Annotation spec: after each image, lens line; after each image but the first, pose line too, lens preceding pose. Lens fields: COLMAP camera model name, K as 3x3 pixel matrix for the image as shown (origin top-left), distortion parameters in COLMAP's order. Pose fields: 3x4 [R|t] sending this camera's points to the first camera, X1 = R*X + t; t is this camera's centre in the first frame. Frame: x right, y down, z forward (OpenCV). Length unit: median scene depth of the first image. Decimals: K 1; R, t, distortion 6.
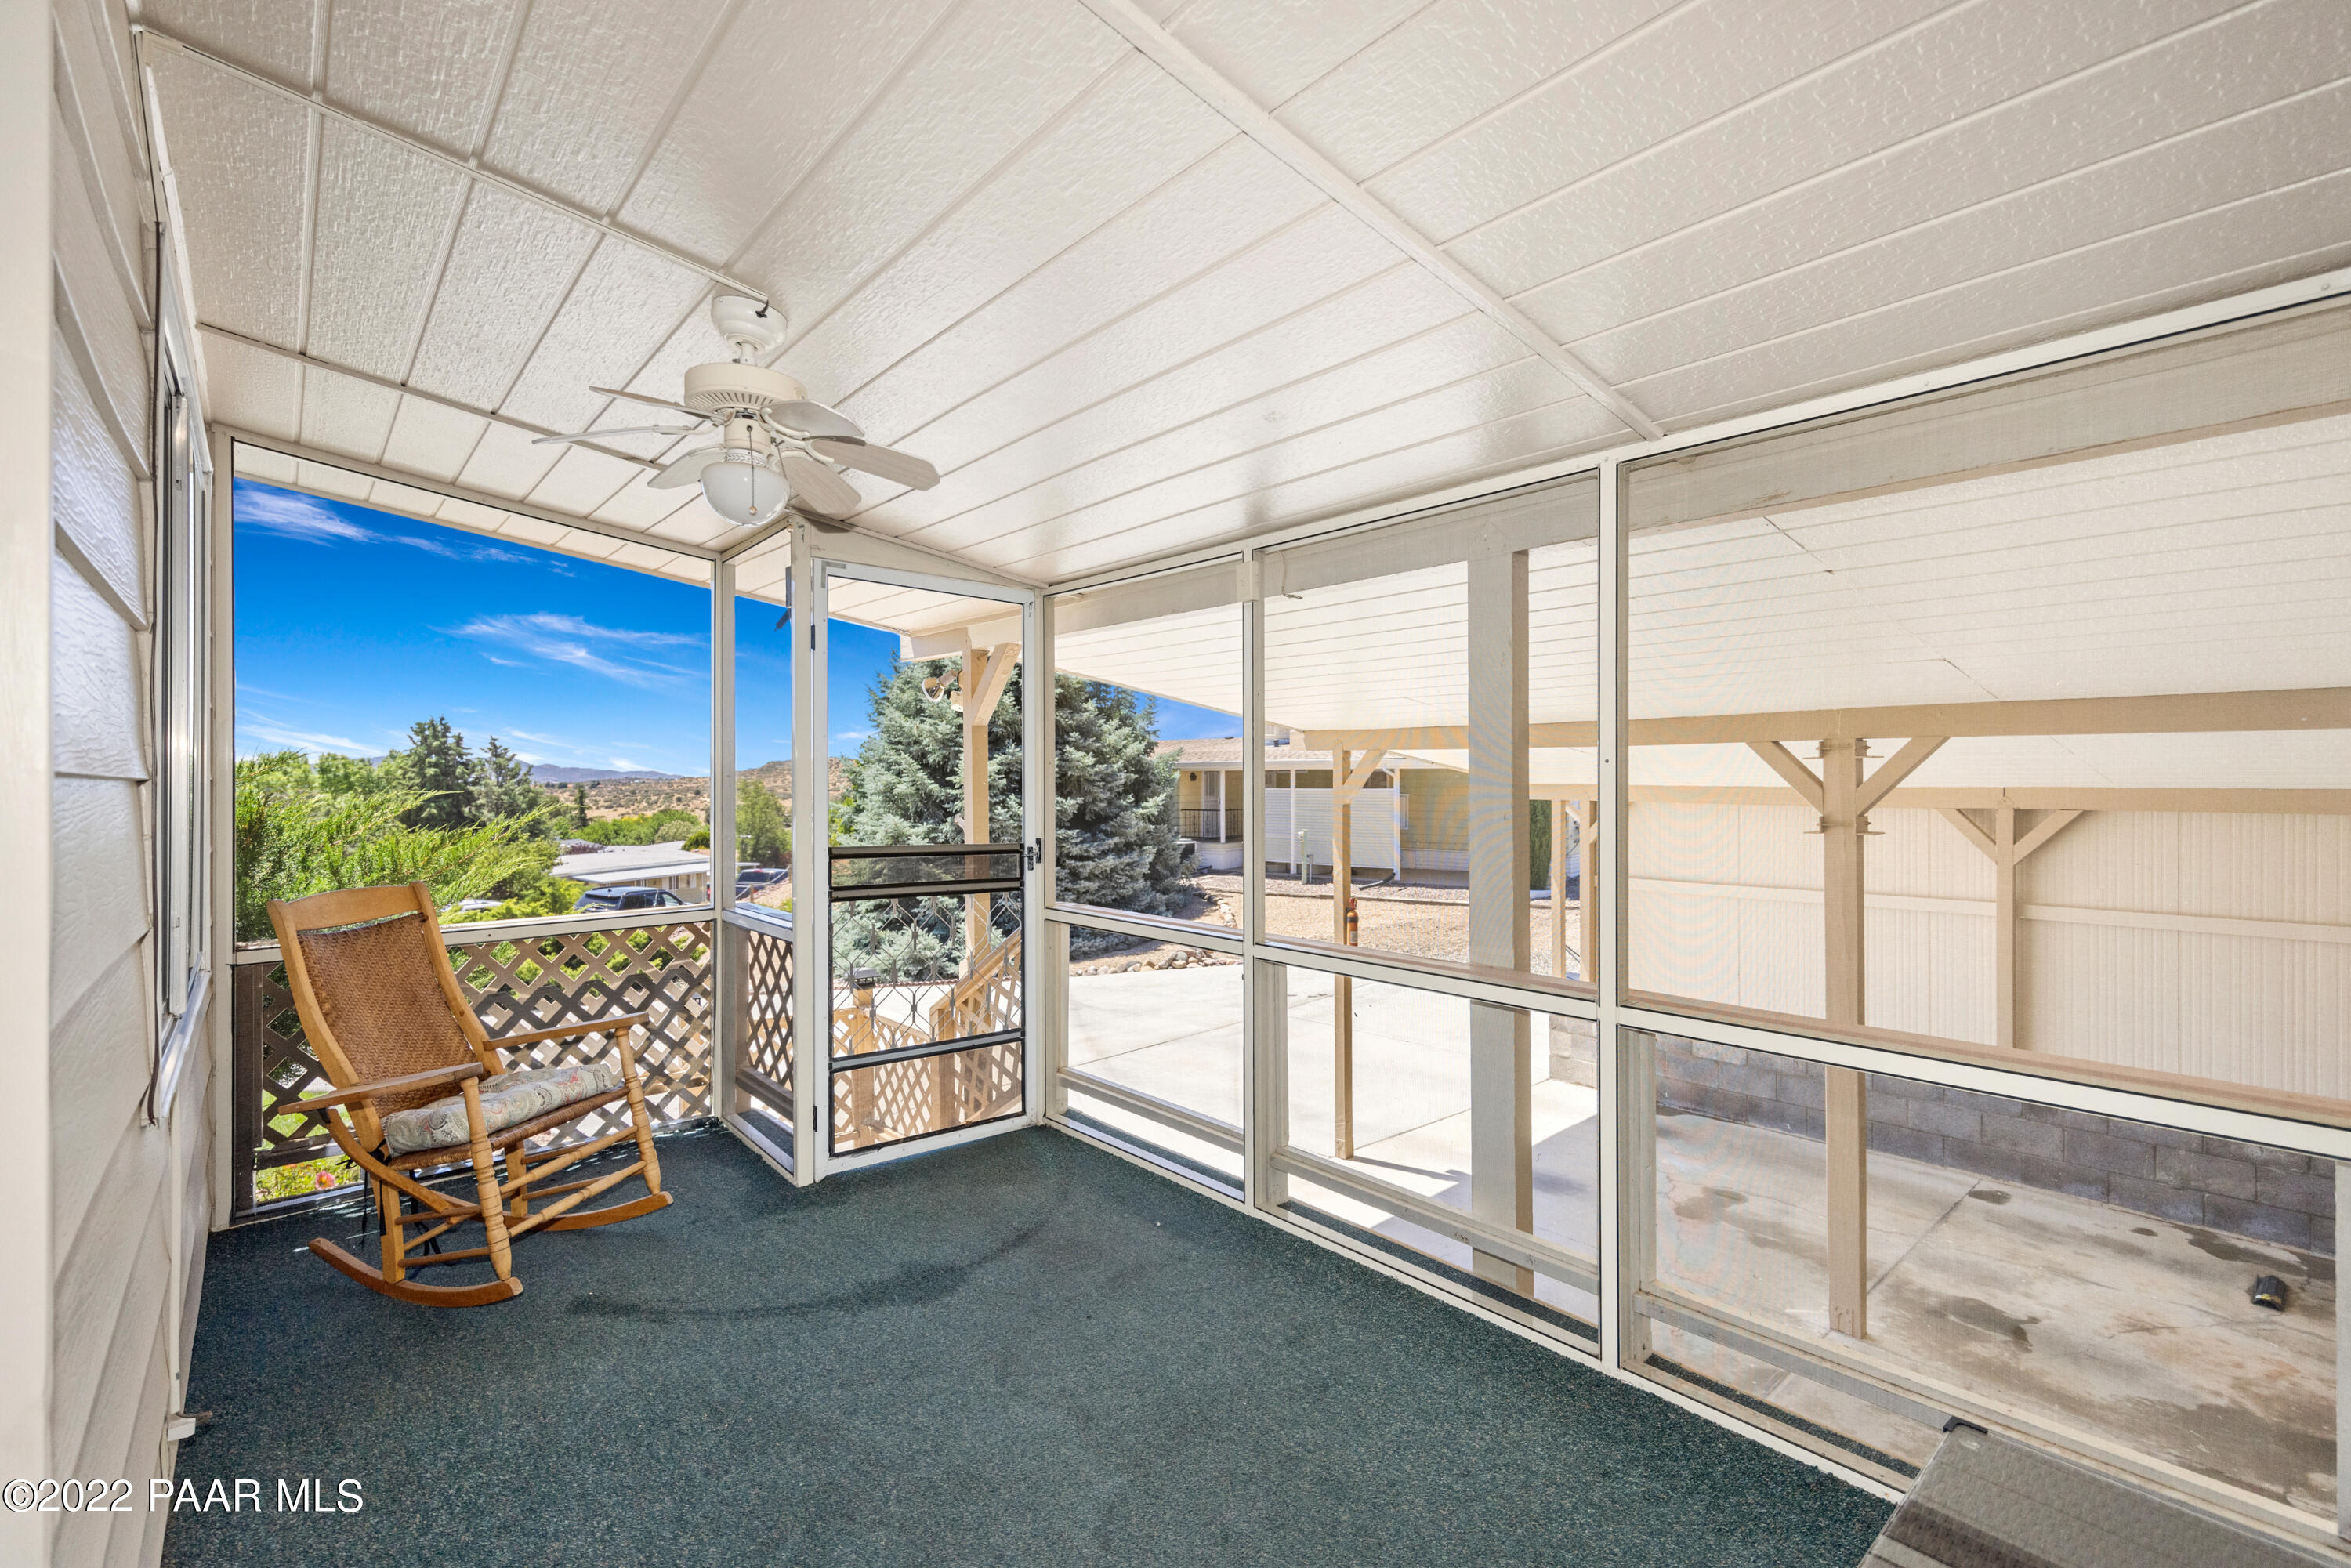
lens RADIAL K [[980.8, 0, 1175.5], [0, 980.8, 784.0], [0, 0, 1]] dist [0.000350, 0.000028]
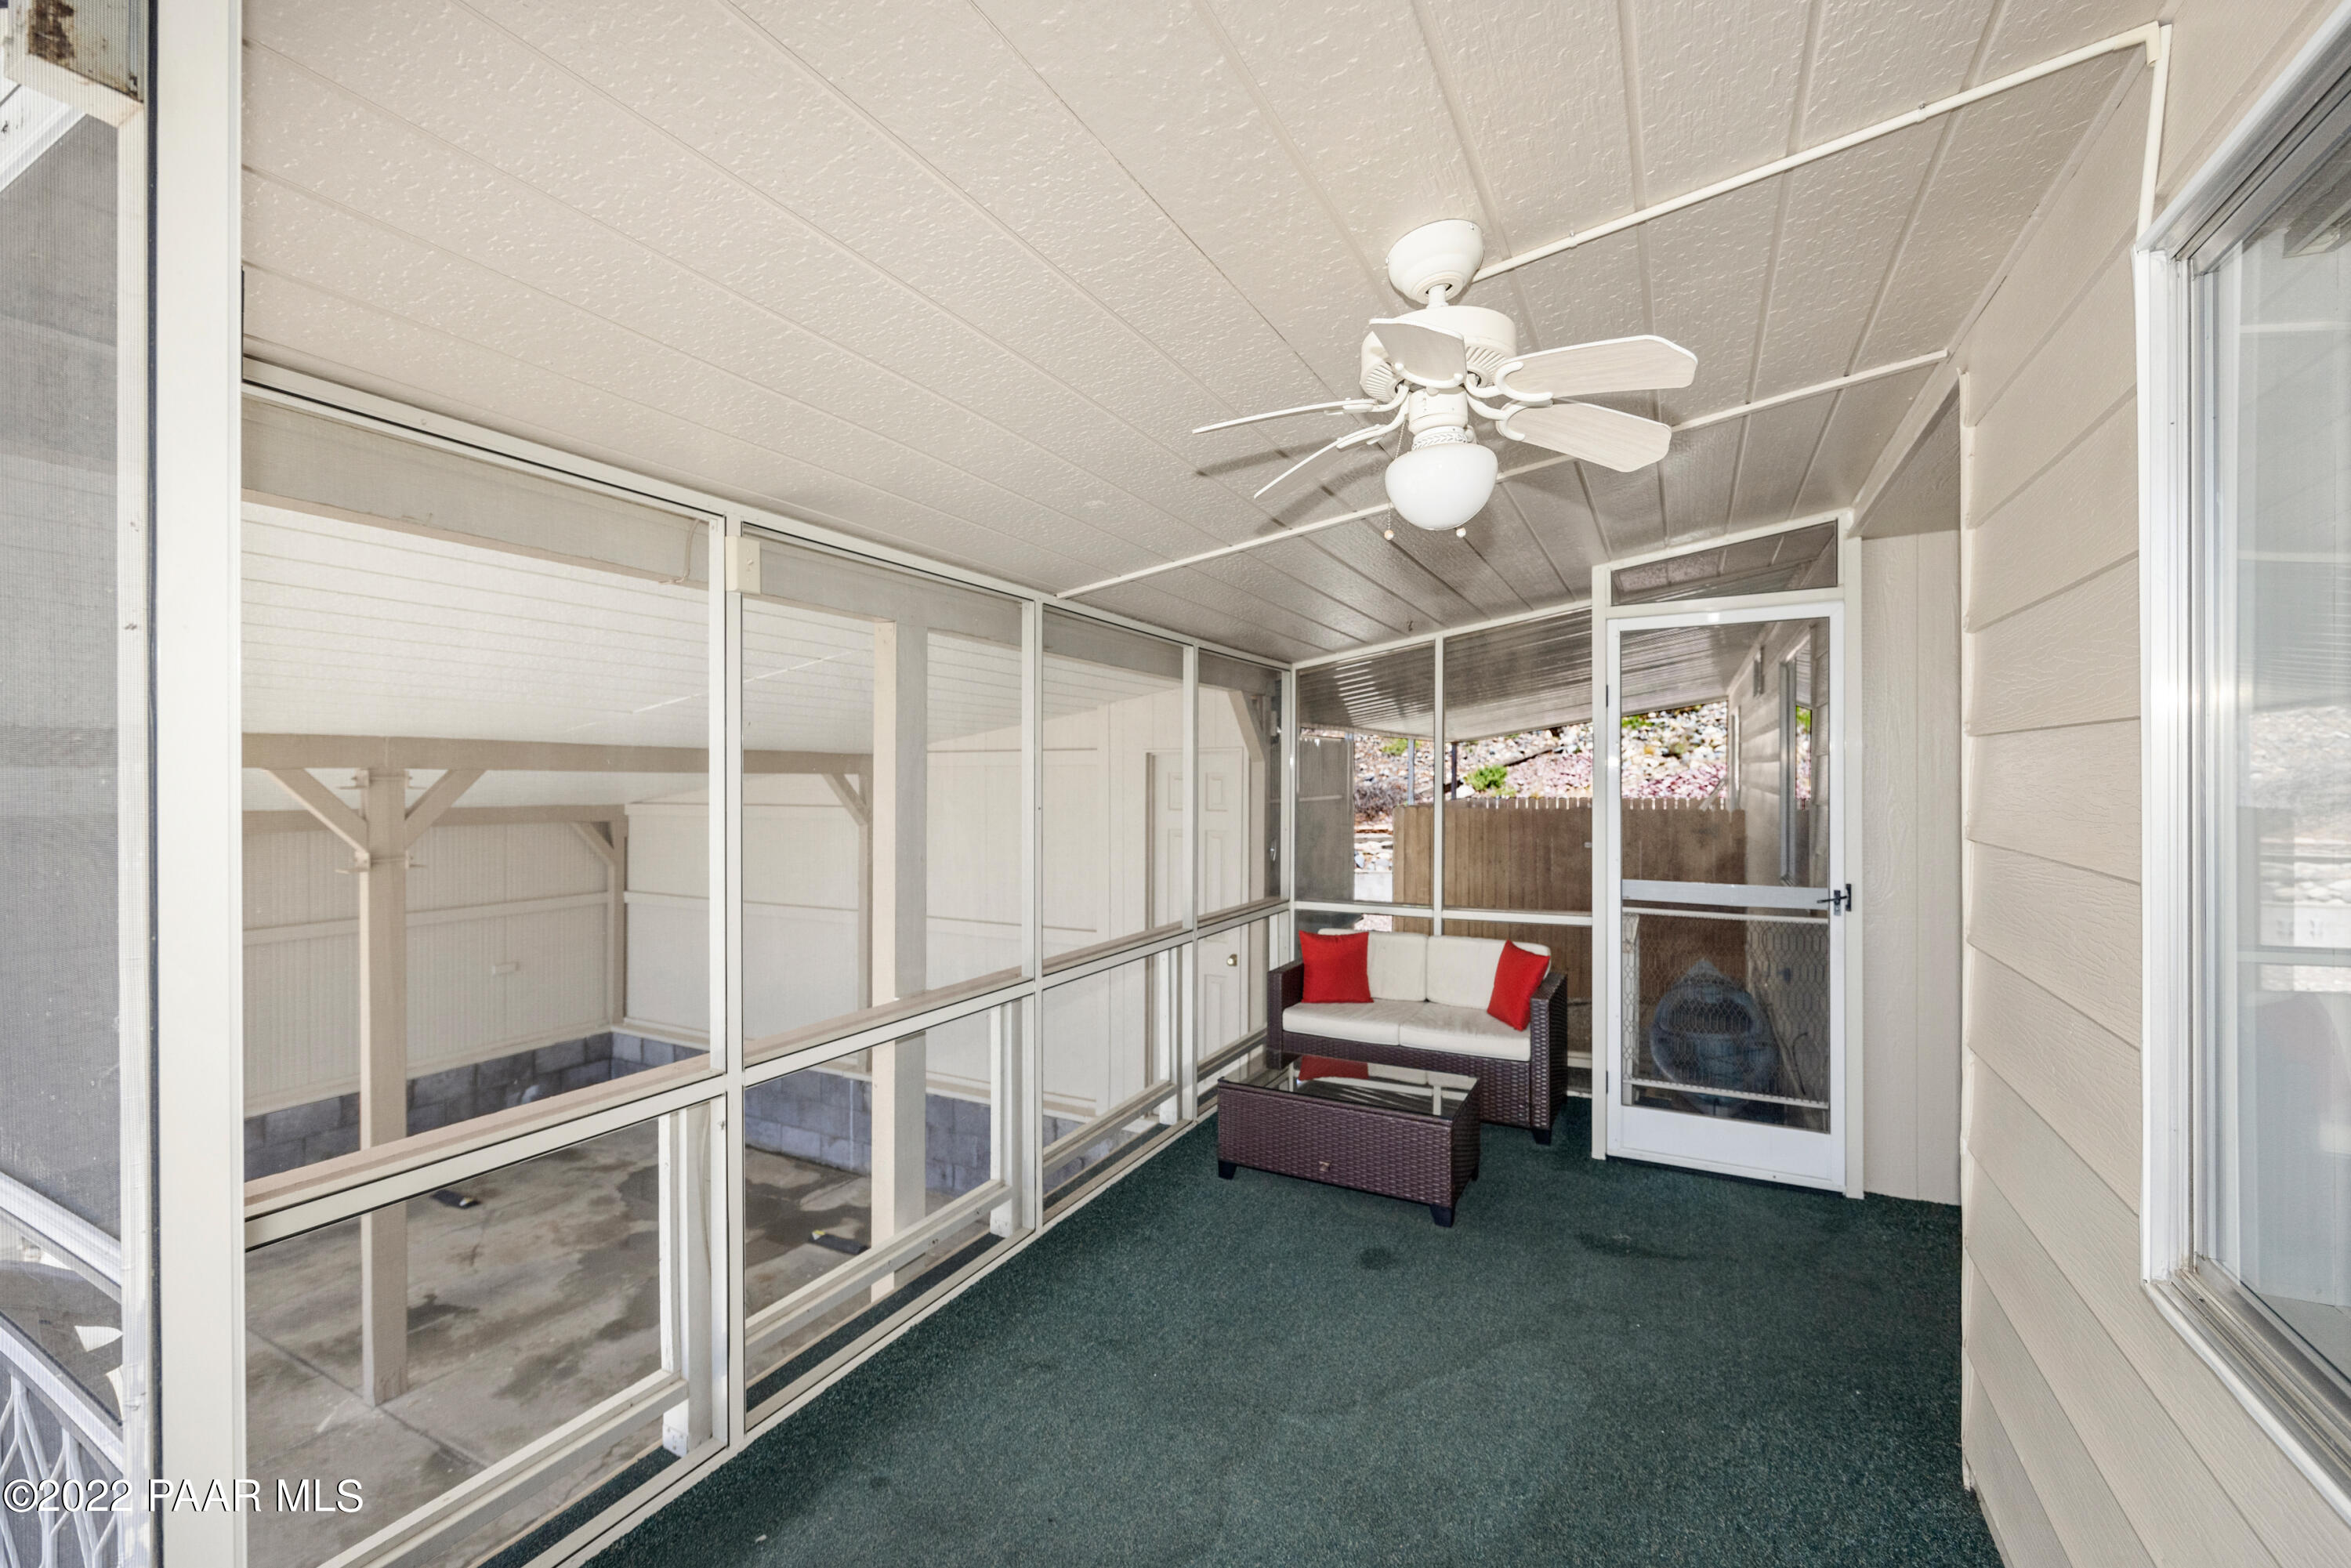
lens RADIAL K [[980.8, 0, 1175.5], [0, 980.8, 784.0], [0, 0, 1]] dist [0.000350, 0.000028]
pose [[-0.343837, -0.003622, 0.939022, -0.465163], [0.002269, 0.999986, 0.004688, -0.032574], [-0.939027, 0.003742, -0.343824, 0.625214]]
